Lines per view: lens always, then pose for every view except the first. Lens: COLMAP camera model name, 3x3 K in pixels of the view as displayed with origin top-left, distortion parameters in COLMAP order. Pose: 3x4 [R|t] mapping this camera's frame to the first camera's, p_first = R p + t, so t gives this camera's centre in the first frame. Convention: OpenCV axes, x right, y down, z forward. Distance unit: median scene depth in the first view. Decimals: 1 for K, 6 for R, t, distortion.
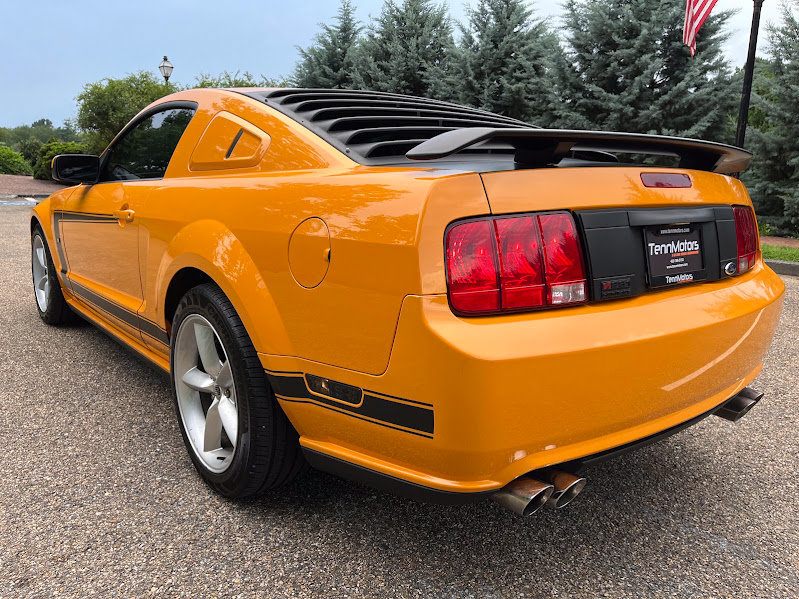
lens RADIAL K [[610.5, 0, 404.6], [0, 610.5, 297.9], [0, 0, 1]] dist [0.032540, -0.031206]
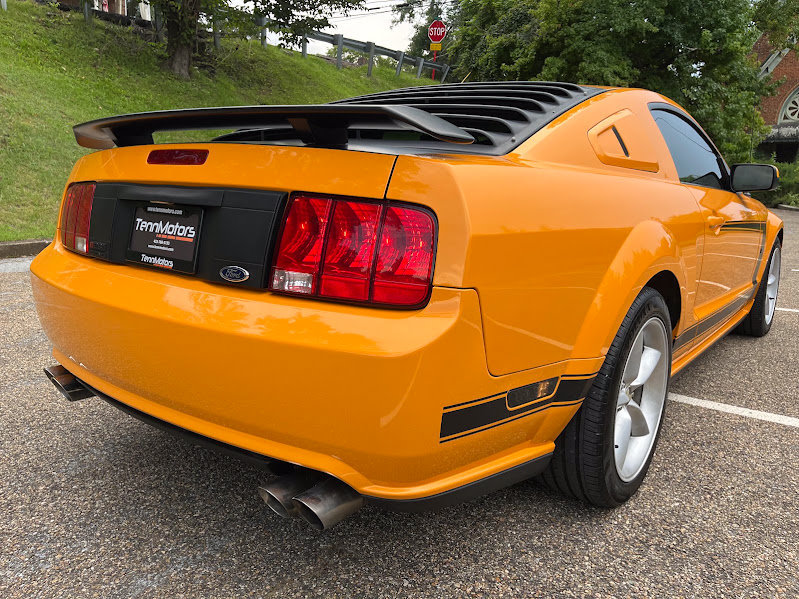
lens RADIAL K [[610.5, 0, 404.2], [0, 610.5, 298.6], [0, 0, 1]] dist [0.032540, -0.031206]
pose [[0.227026, 0.172909, -0.958416, 1.313552], [-0.206878, 0.970215, 0.126033, -0.157058], [0.951662, 0.169663, 0.256035, 1.031010]]
